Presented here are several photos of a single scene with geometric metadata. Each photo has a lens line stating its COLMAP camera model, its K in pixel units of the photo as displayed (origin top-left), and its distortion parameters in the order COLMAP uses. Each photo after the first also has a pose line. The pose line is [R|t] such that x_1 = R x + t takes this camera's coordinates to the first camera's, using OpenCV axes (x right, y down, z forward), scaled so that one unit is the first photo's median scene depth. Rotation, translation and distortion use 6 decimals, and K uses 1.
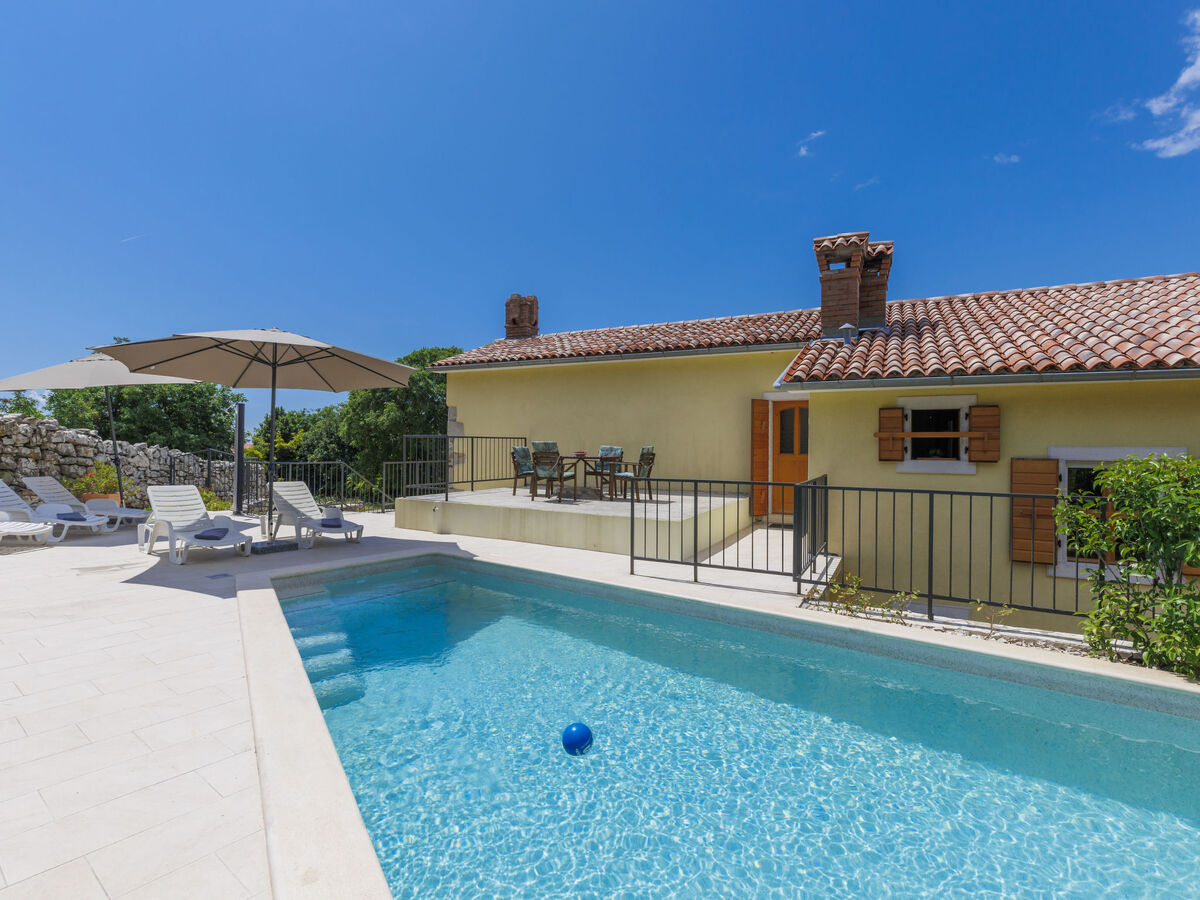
lens RADIAL K [[605.8, 0, 563.1], [0, 605.8, 448.6], [0, 0, 1]] dist [0.003417, -0.000315]
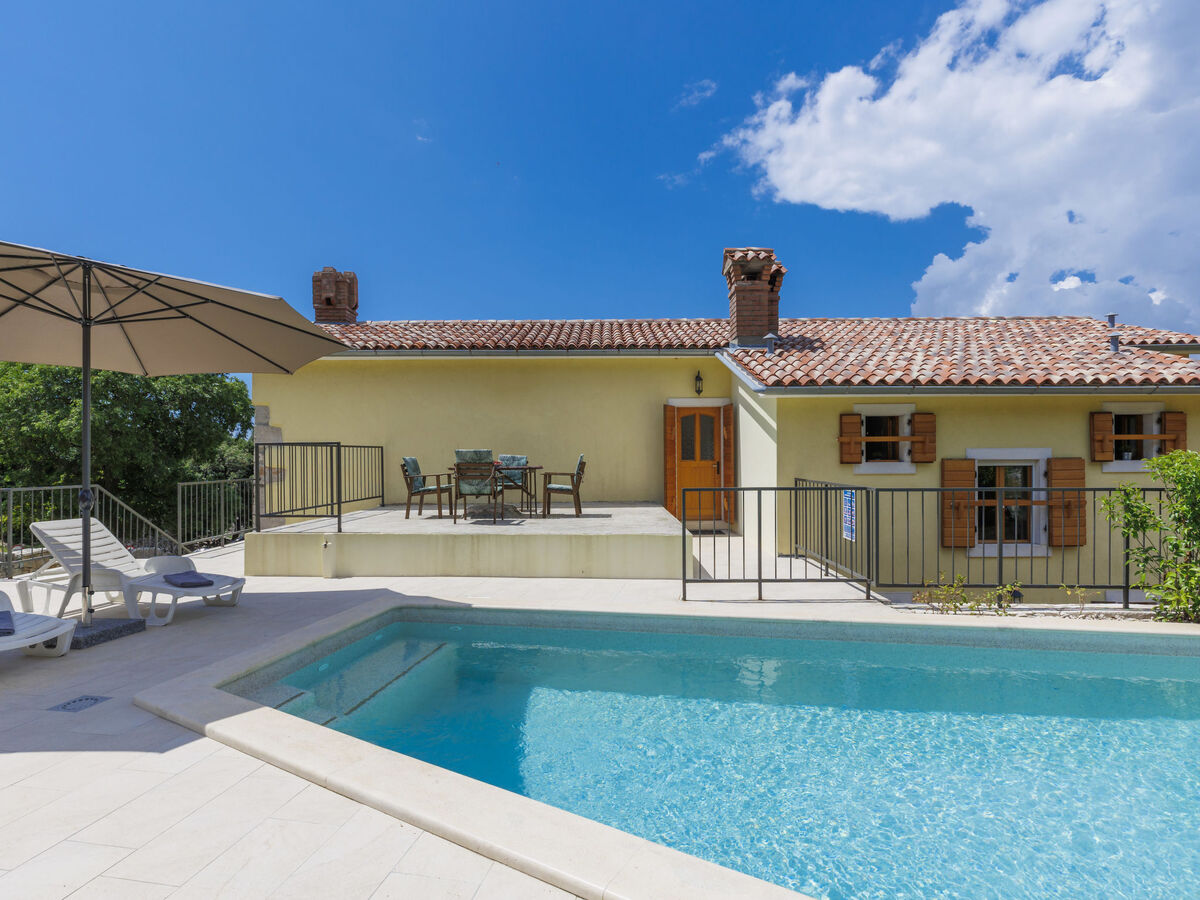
lens RADIAL K [[611.3, 0, 596.5], [0, 611.3, 468.2], [0, 0, 1]] dist [0.002555, 0.000066]
pose [[0.873282, -0.024644, 0.486592, -0.339703], [0.017057, 0.999654, 0.020016, -0.000624], [-0.486917, -0.009180, 0.873400, 0.245242]]
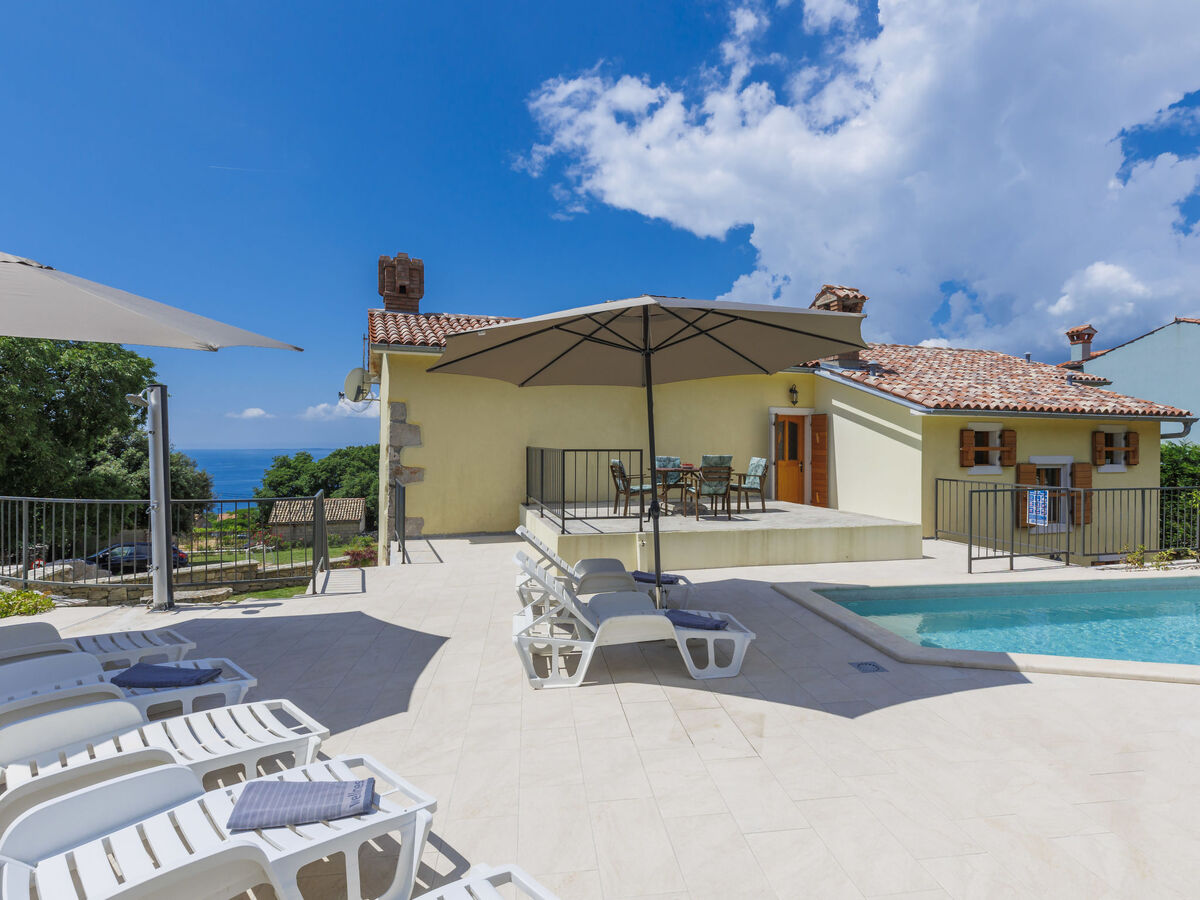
lens RADIAL K [[624.5, 0, 600.0], [0, 624.5, 450.0], [0, 0, 1]] dist [0.000054, -0.000092]
pose [[0.662285, -0.014107, 0.749119, -1.016738], [0.005140, 0.999885, 0.014285, -0.040163], [-0.749234, -0.005610, 0.662281, 0.604948]]
